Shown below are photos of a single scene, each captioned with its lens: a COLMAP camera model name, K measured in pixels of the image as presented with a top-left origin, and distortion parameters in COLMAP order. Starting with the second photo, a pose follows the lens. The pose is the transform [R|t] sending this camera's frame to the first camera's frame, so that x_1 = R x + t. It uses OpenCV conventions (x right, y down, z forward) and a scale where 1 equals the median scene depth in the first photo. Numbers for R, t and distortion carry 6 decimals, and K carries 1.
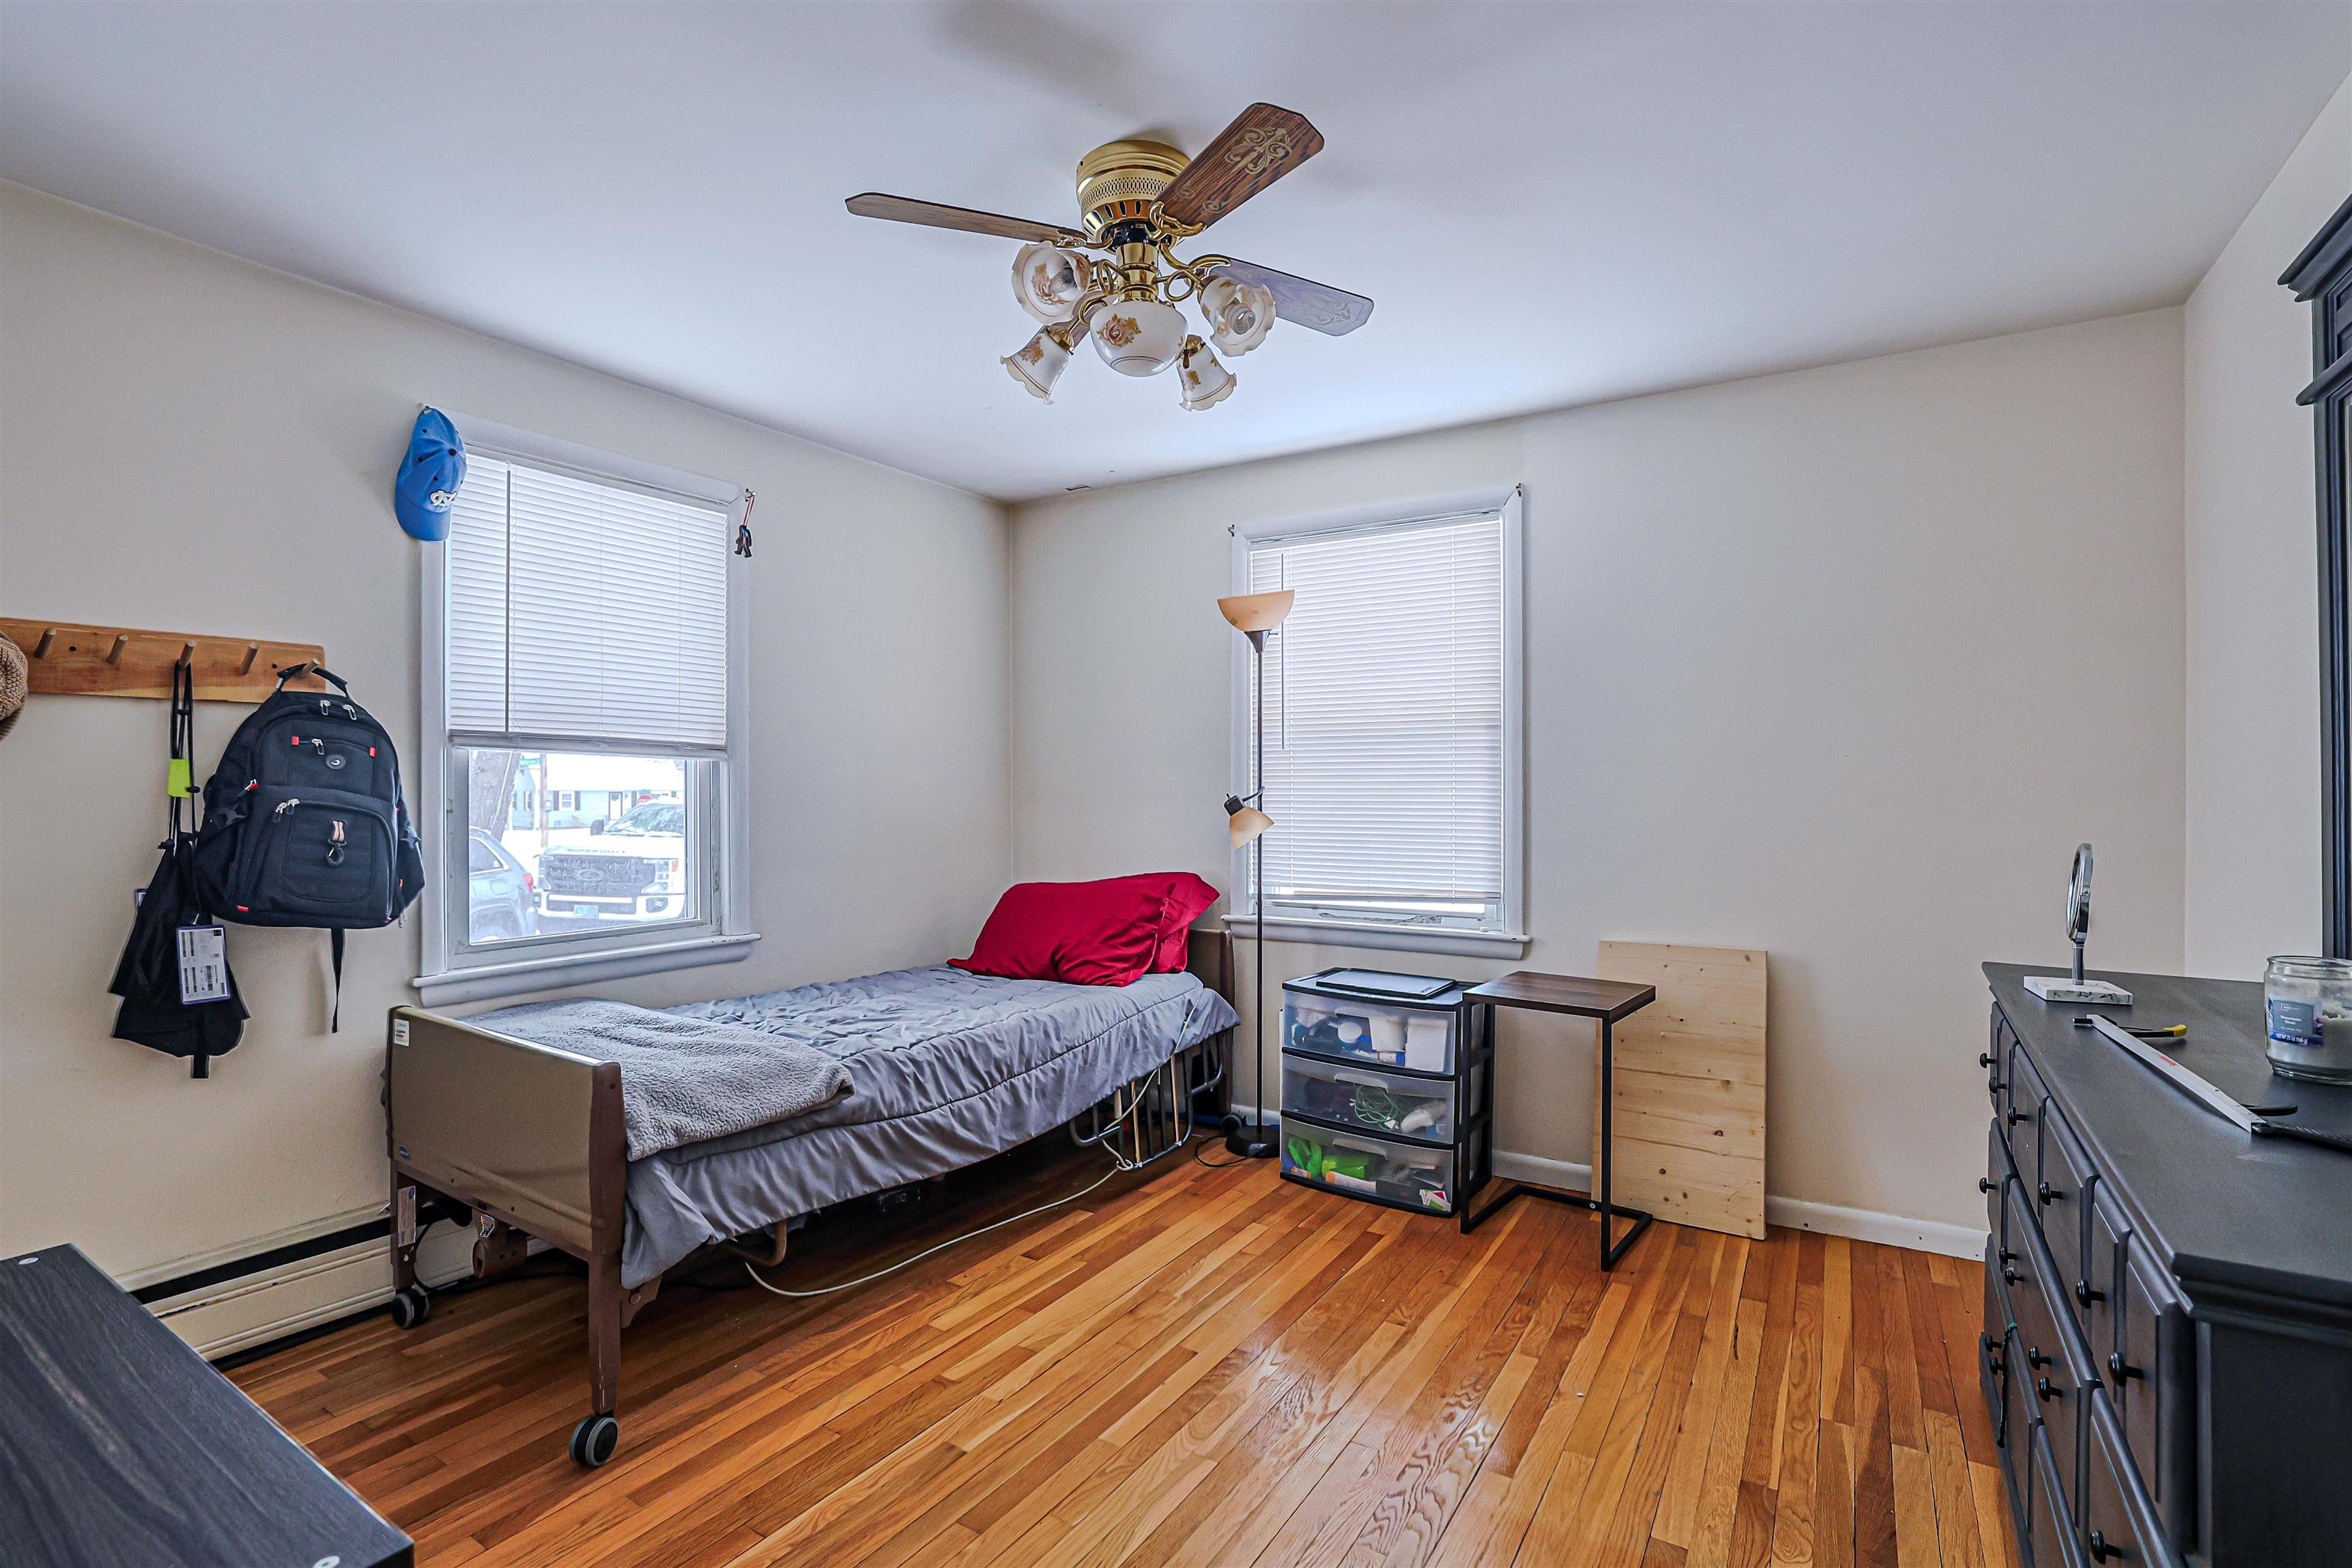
lens RADIAL K [[1085.2, 0, 1184.2], [0, 1085.2, 796.0], [0, 0, 1]] dist [-0.053831, 0.016539]
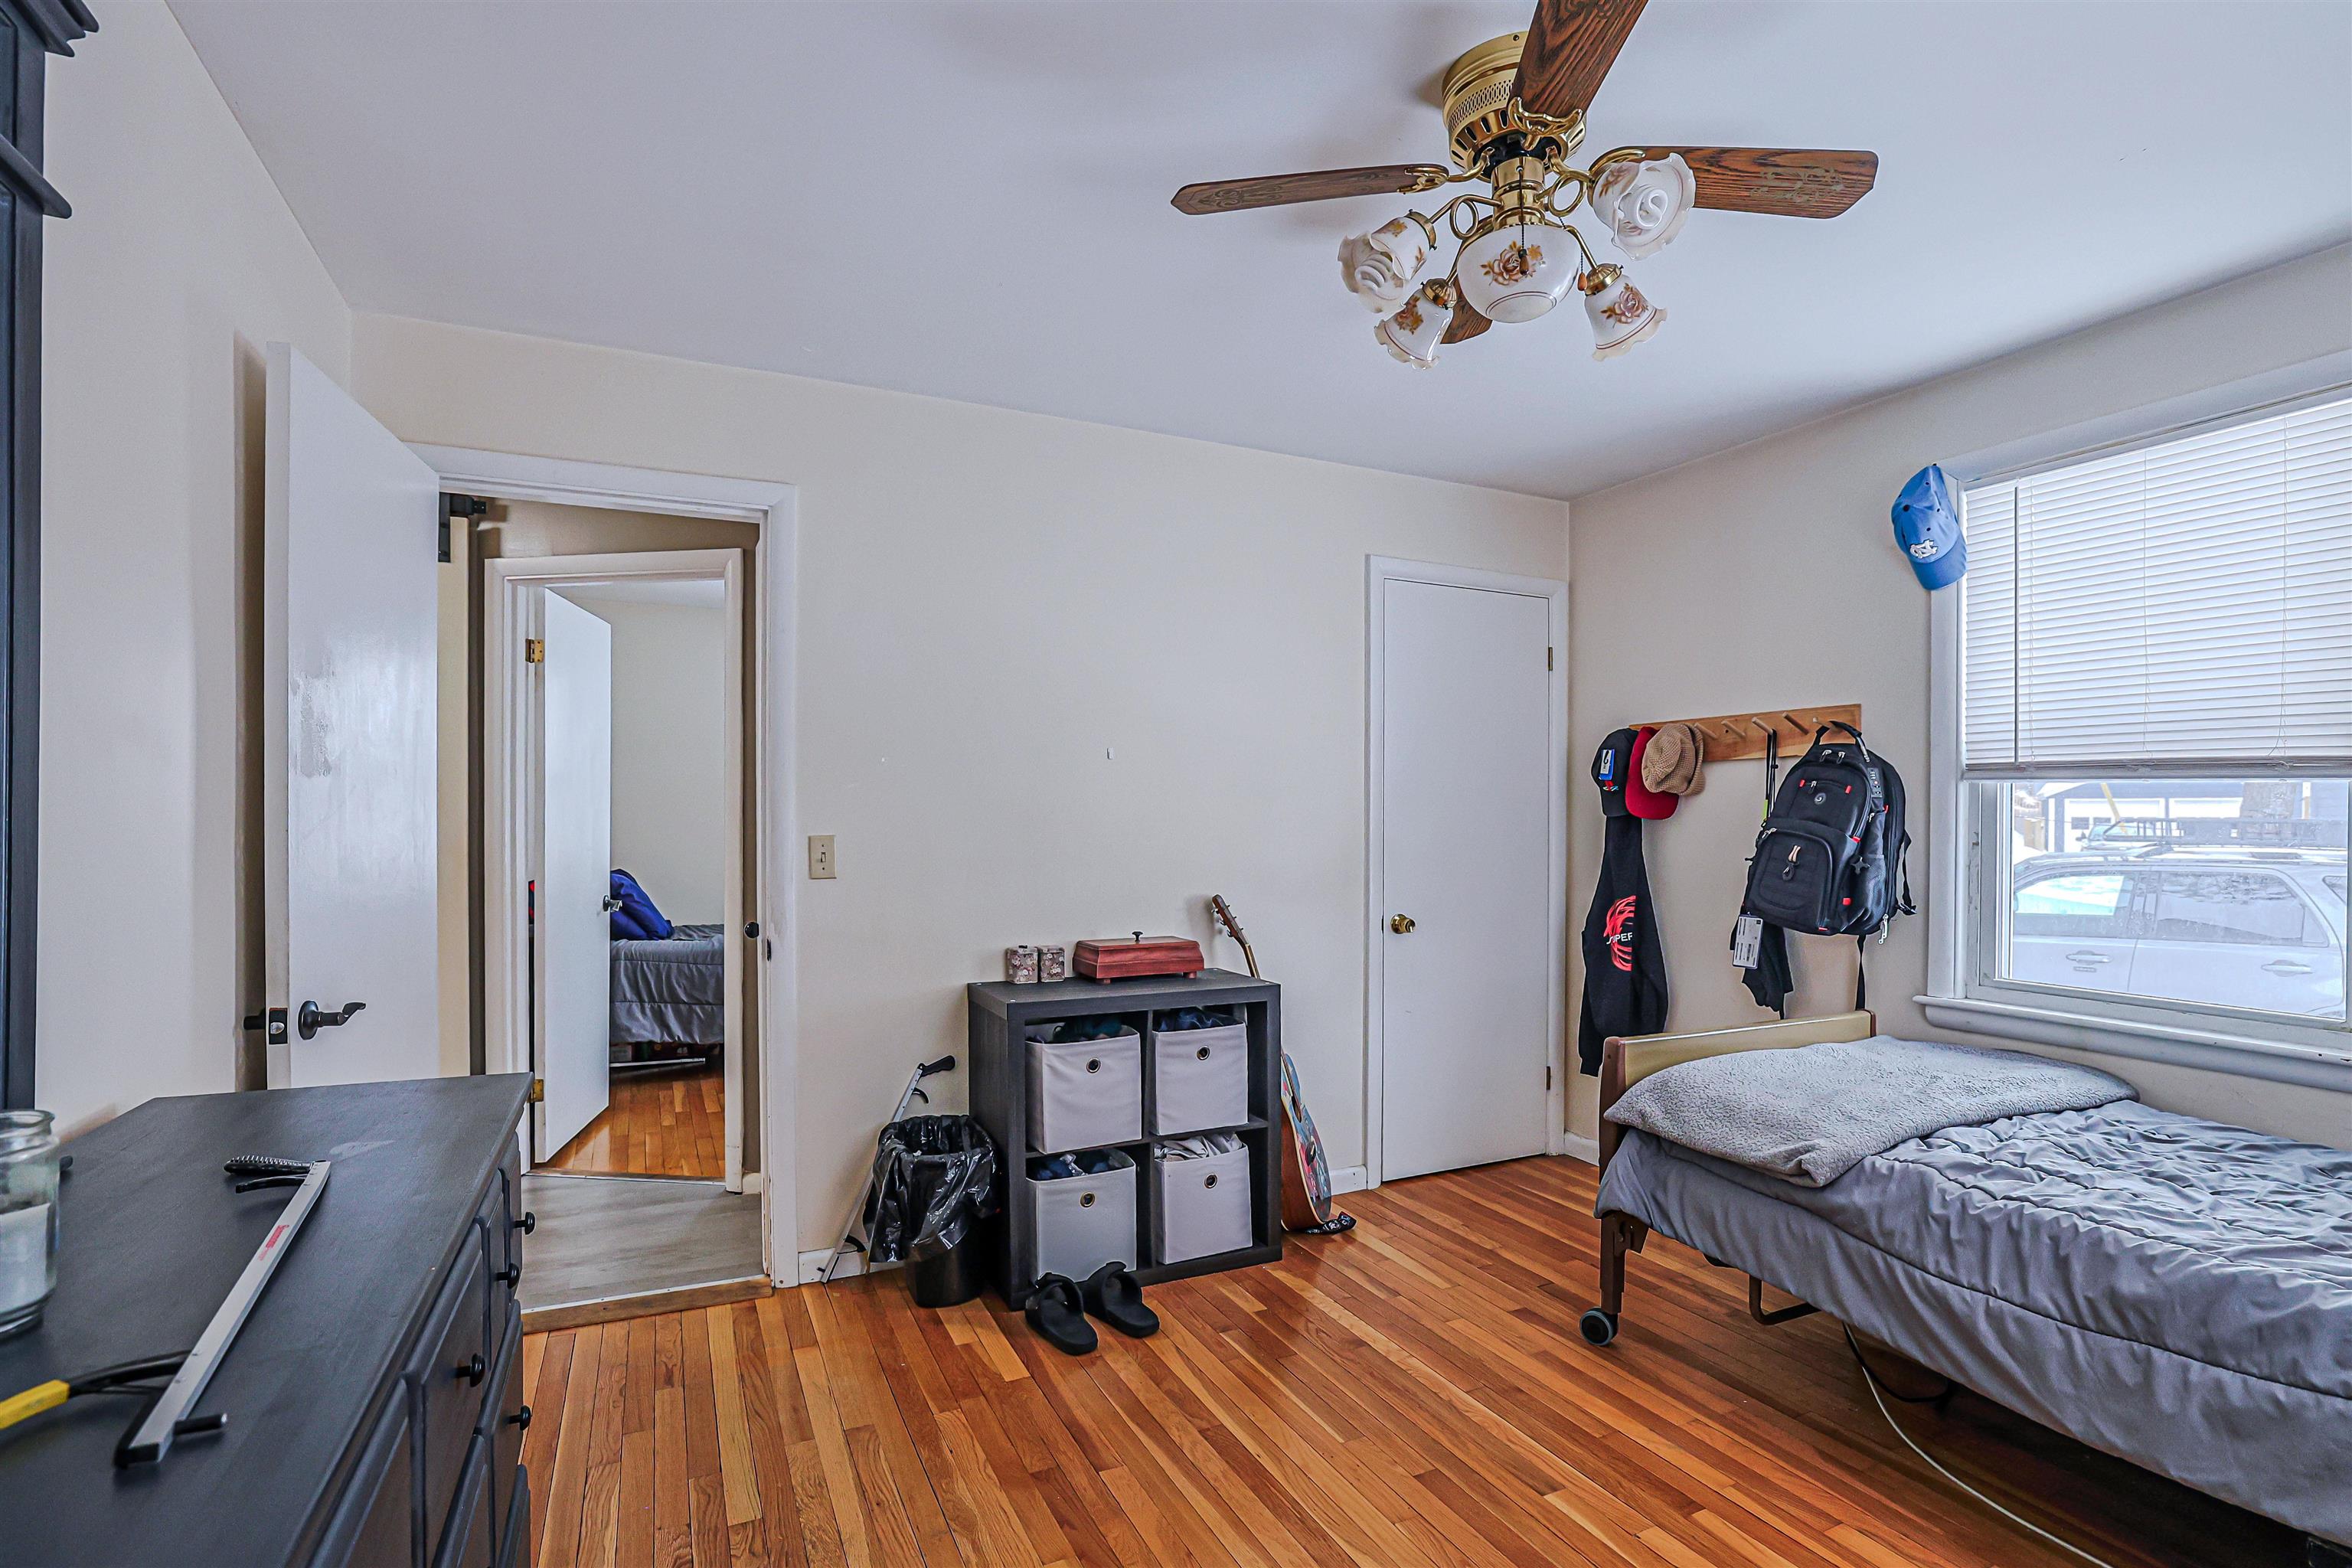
lens RADIAL K [[1192.9, 0, 1200.9], [0, 1192.9, 806.9], [0, 0, 1]] dist [-0.057069, 0.027909]
pose [[-0.544510, -0.007147, -0.838724, 0.714914], [-0.010940, 0.999939, -0.001419, -0.011911], [0.838683, 0.008403, -0.544555, 1.071250]]
